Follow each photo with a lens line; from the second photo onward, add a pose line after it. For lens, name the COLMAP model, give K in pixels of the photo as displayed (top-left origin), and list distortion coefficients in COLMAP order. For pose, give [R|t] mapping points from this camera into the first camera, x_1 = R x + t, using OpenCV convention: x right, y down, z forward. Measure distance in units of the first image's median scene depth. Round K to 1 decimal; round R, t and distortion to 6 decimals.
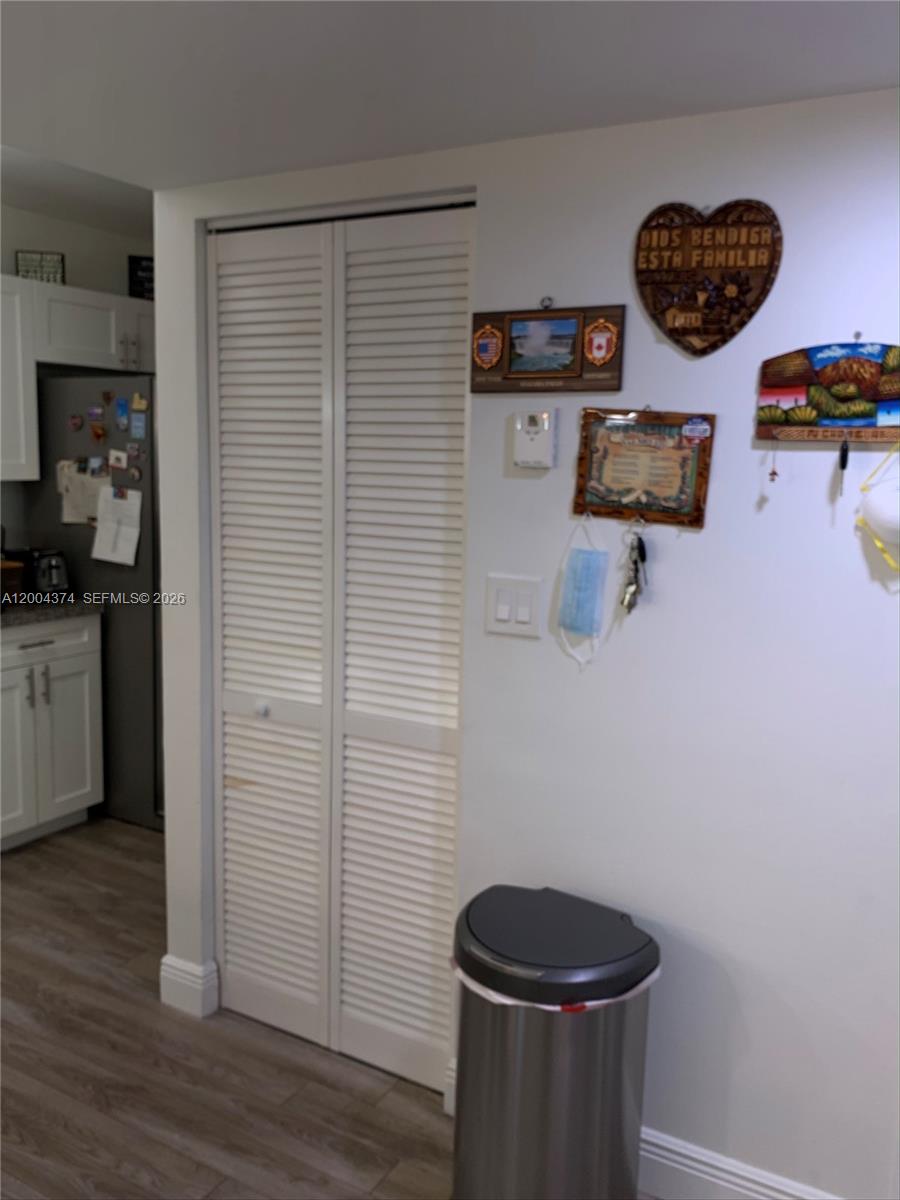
lens RADIAL K [[1020.3, 0, 449.4], [0, 1020.3, 594.9], [0, 0, 1]] dist [-0.007658, -0.004472]
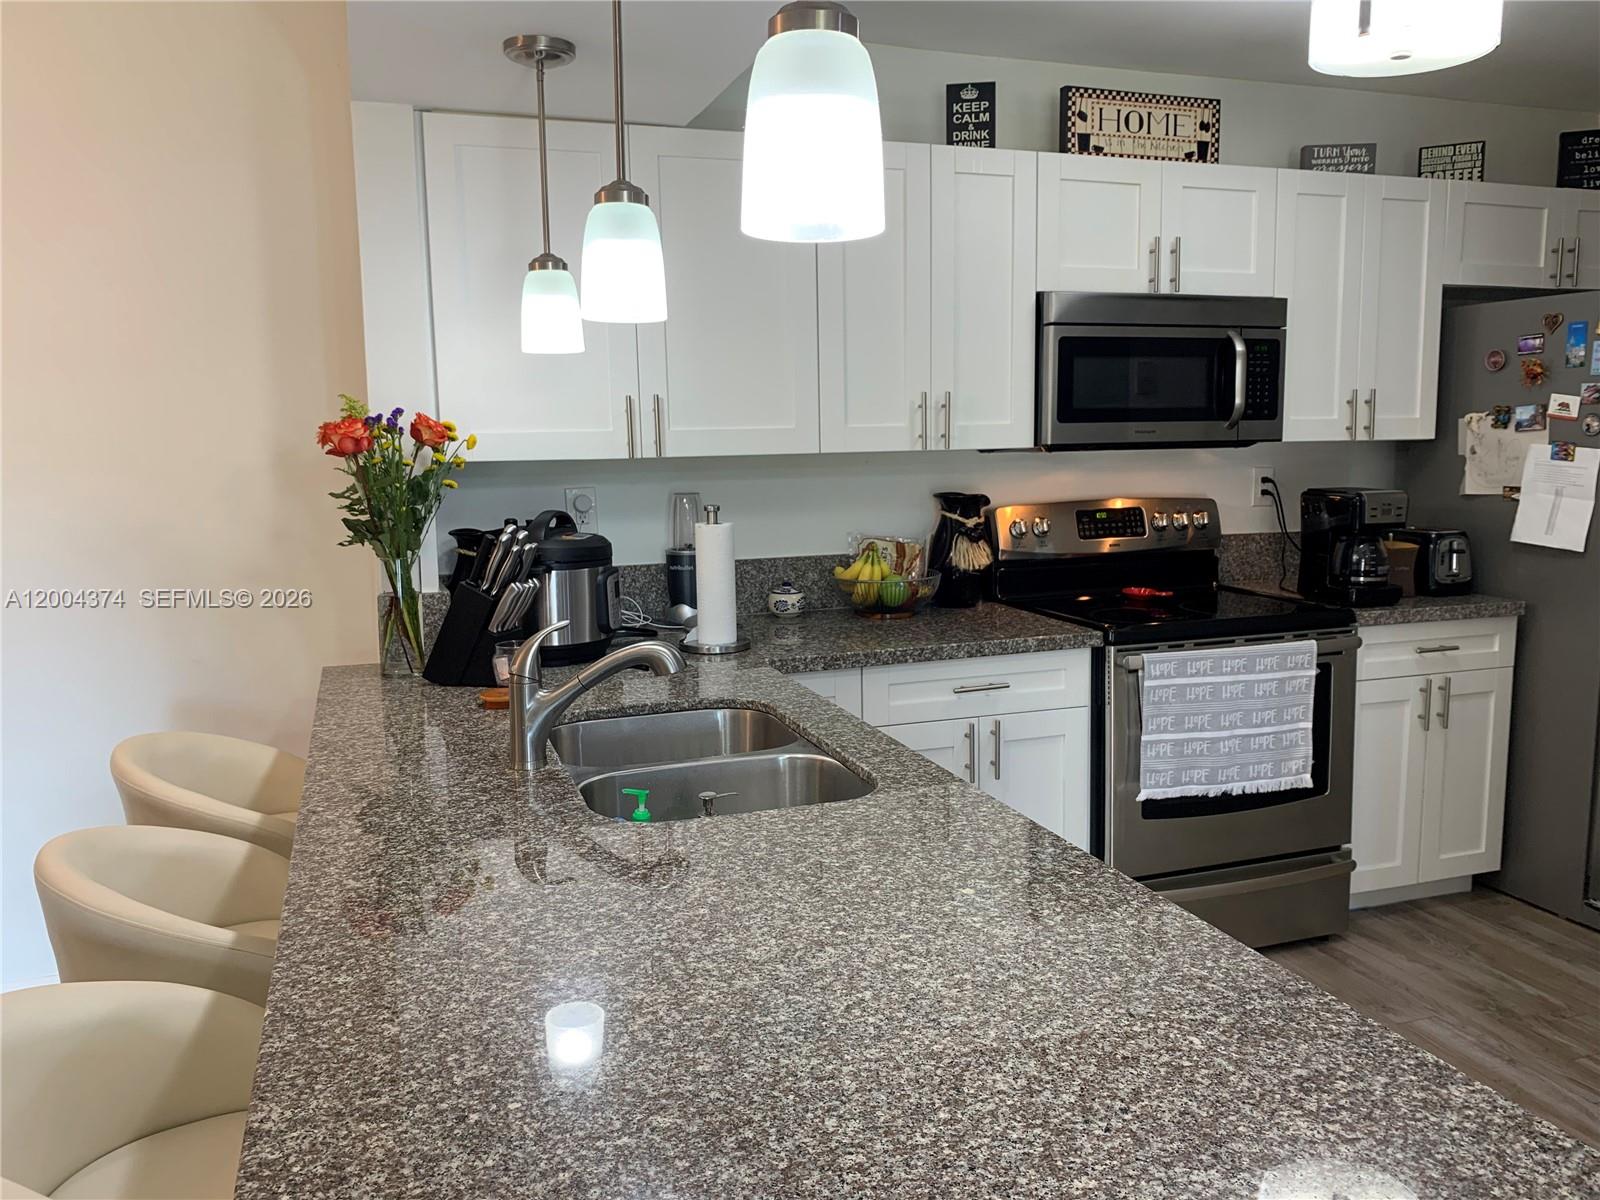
lens RADIAL K [[1254.9, 0, 809.4], [0, 1254.9, 587.7], [0, 0, 1]] dist [0.004097, -0.000288]
pose [[0.752704, 0.053322, -0.656196, -0.133925], [-0.066150, 0.997796, 0.005201, 0.027162], [0.655027, 0.039492, 0.754573, -0.025545]]
